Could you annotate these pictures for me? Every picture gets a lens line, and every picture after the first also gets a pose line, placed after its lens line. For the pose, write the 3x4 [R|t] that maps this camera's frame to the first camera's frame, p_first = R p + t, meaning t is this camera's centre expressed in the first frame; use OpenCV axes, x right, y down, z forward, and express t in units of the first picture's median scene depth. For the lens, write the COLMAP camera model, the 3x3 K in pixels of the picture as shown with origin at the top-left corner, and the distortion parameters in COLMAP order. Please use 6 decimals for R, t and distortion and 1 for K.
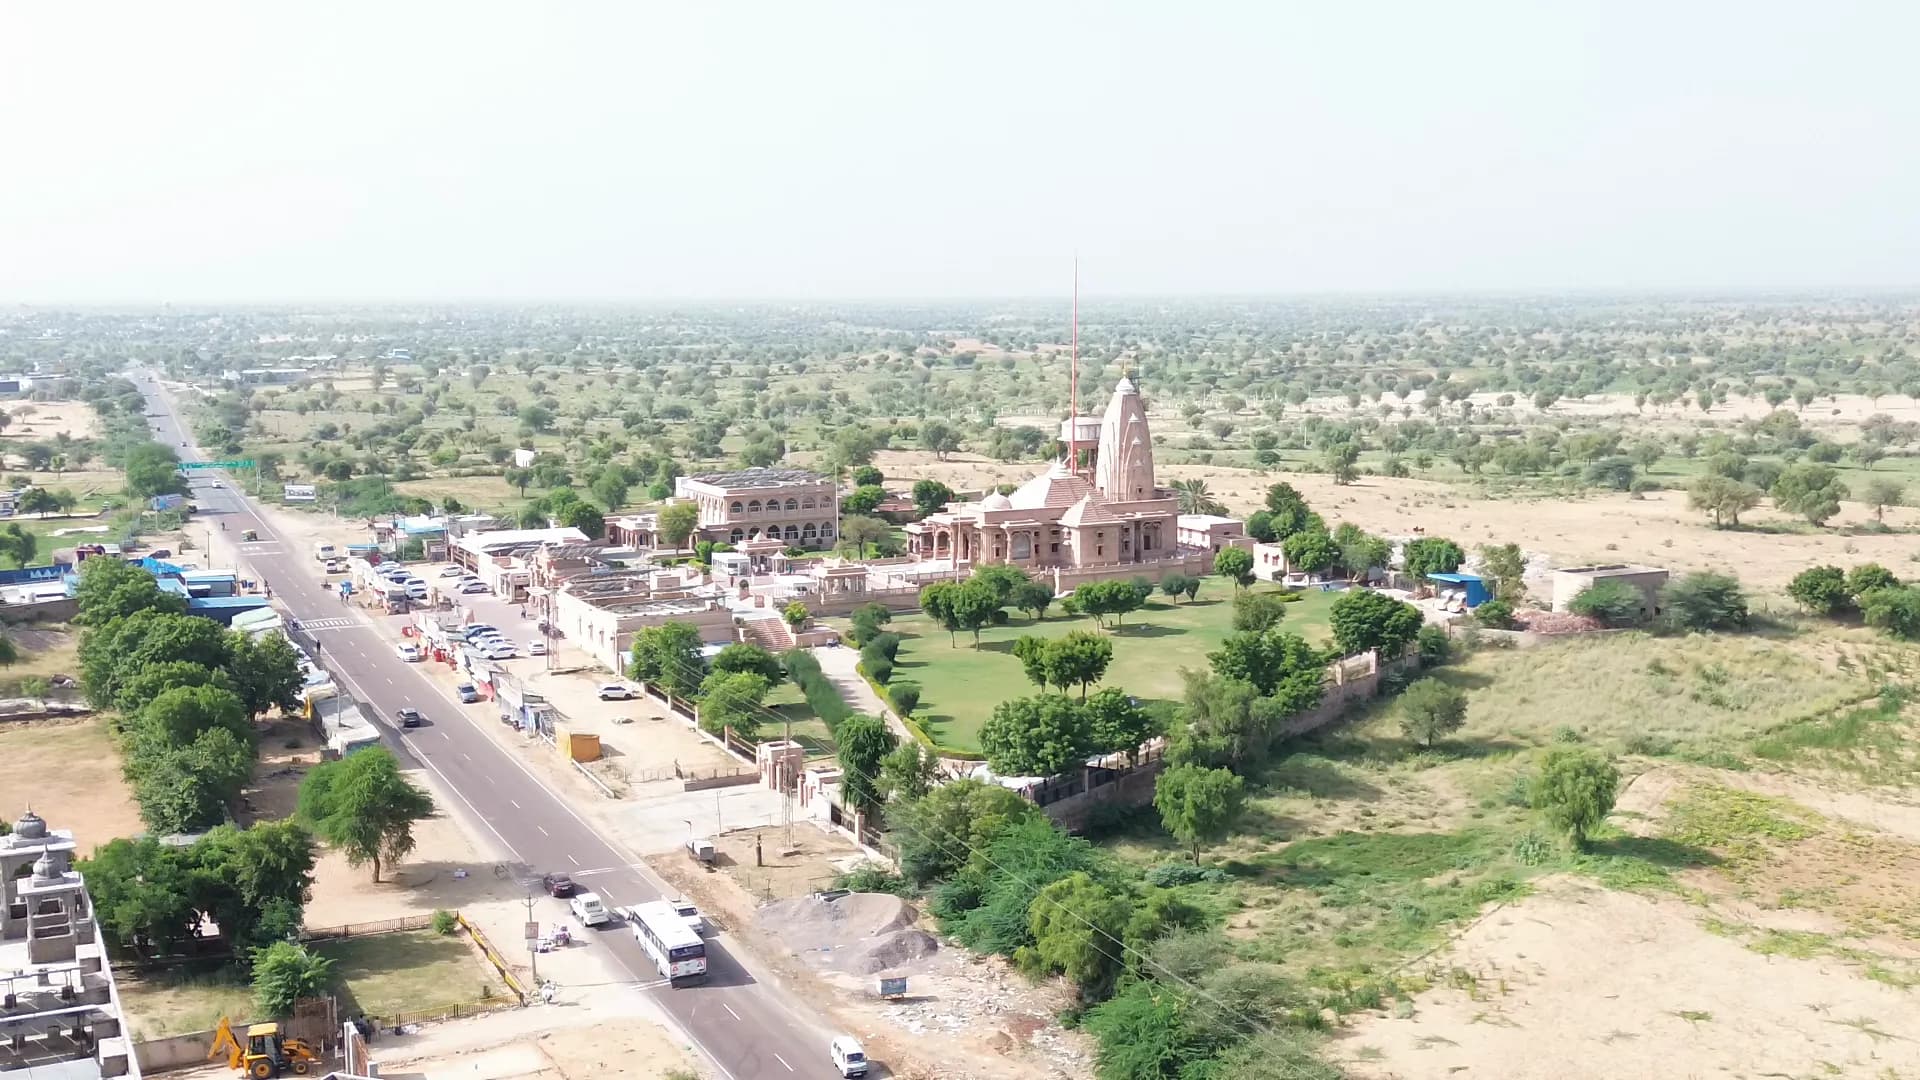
lens RADIAL K [[2016.5, 0, 960.0], [0, 2016.5, 540.0], [0, 0, 1]] dist [0.168334, -0.369645]
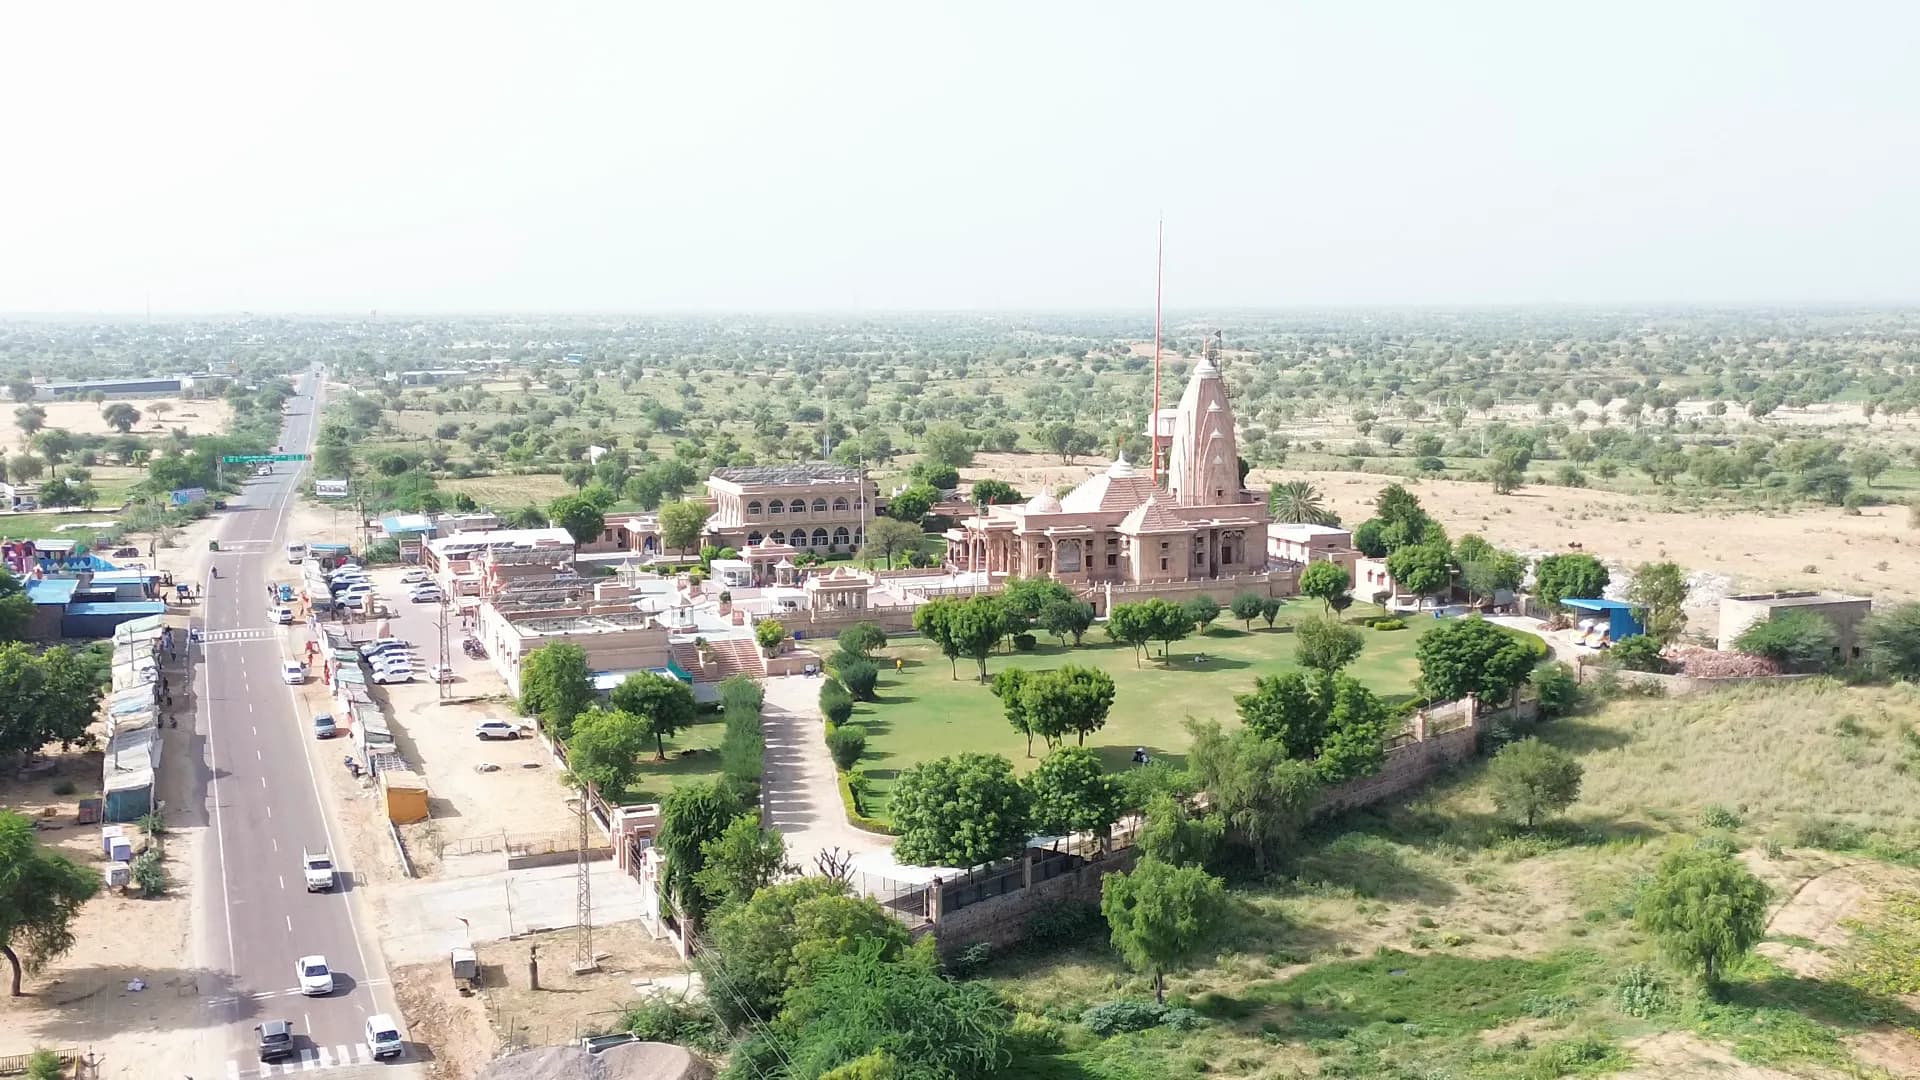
lens RADIAL K [[2016.5, 0, 960.0], [0, 2016.5, 540.0], [0, 0, 1]] dist [0.168334, -0.369645]
pose [[0.994949, 0.014039, -0.099396, 0.075116], [-0.014654, 0.999878, -0.005459, 0.001340], [0.099307, 0.006888, 0.995033, 0.178202]]
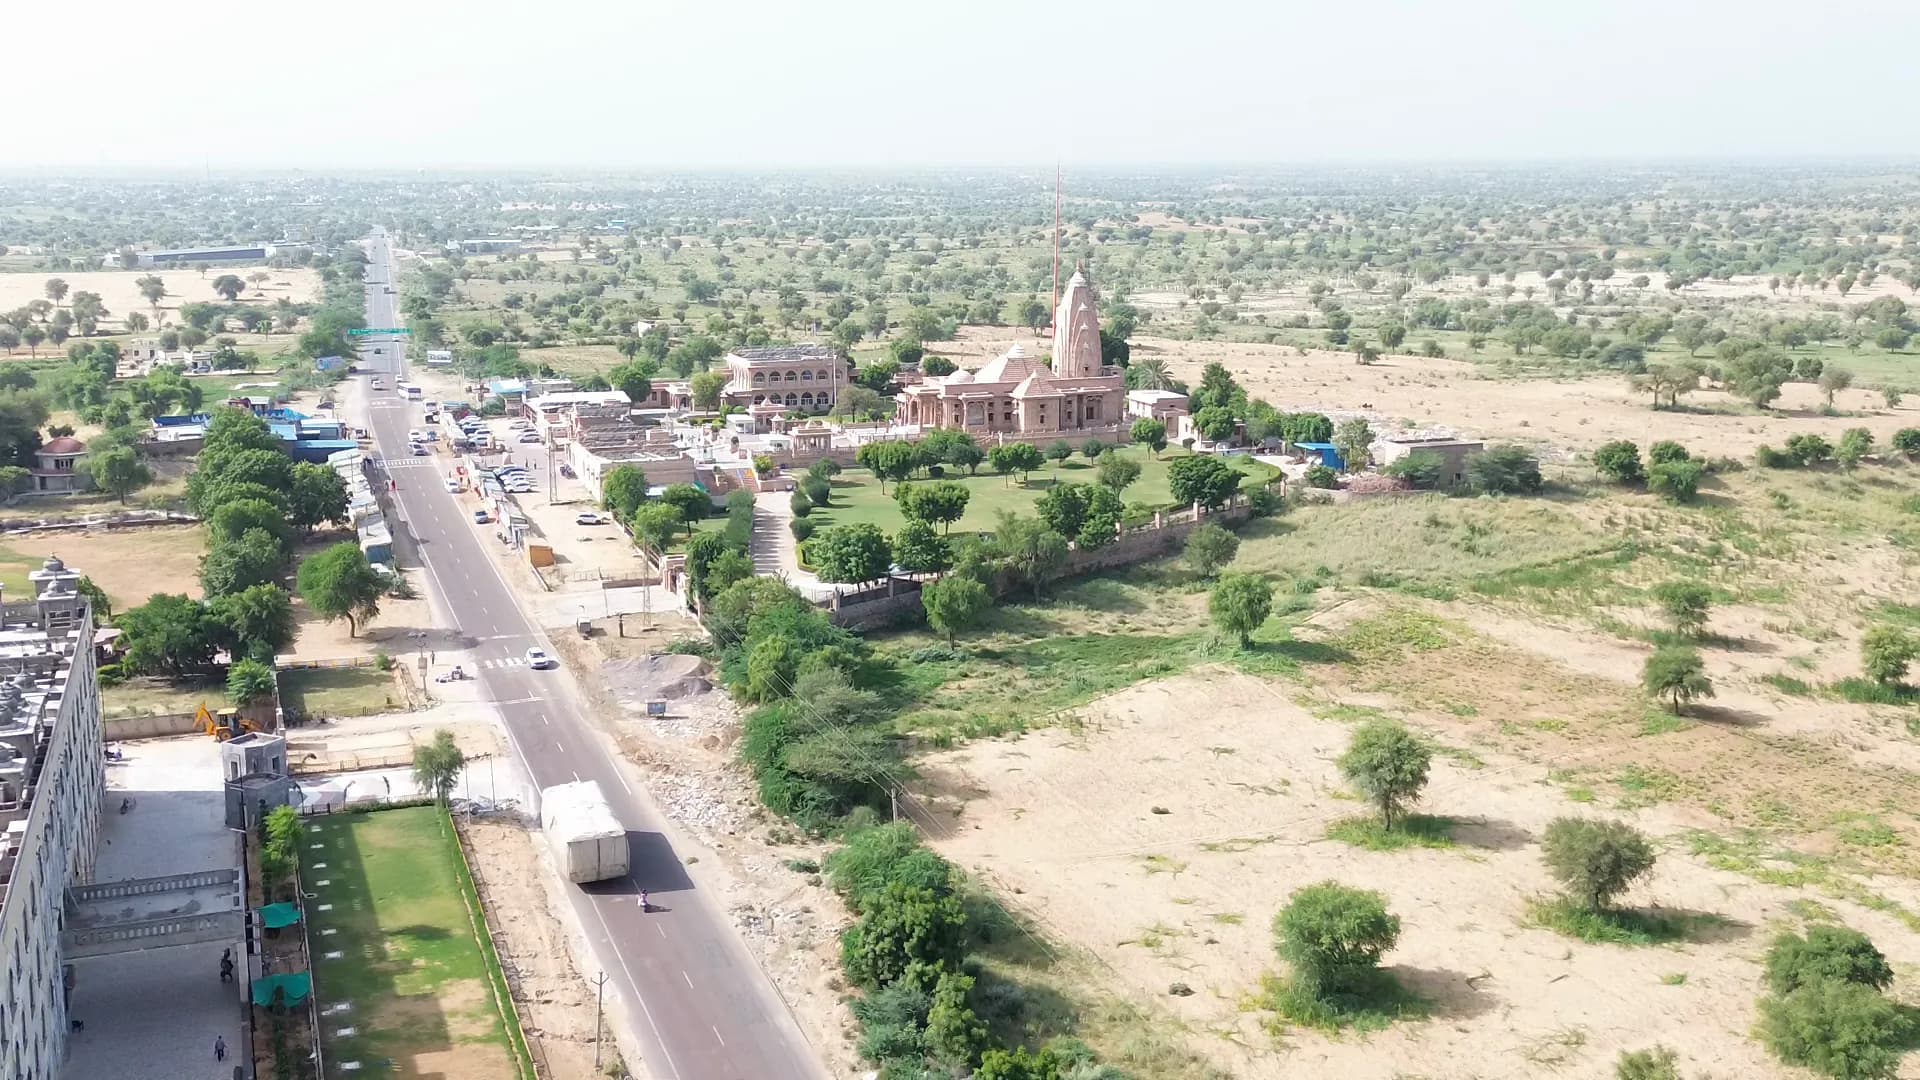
lens RADIAL K [[2016.5, 0, 960.0], [0, 2016.5, 540.0], [0, 0, 1]] dist [0.168334, -0.369645]
pose [[0.992642, 0.026438, -0.118162, 0.180724], [-0.018755, 0.997665, 0.065665, -0.000810], [0.119622, -0.062966, 0.990821, -0.212011]]
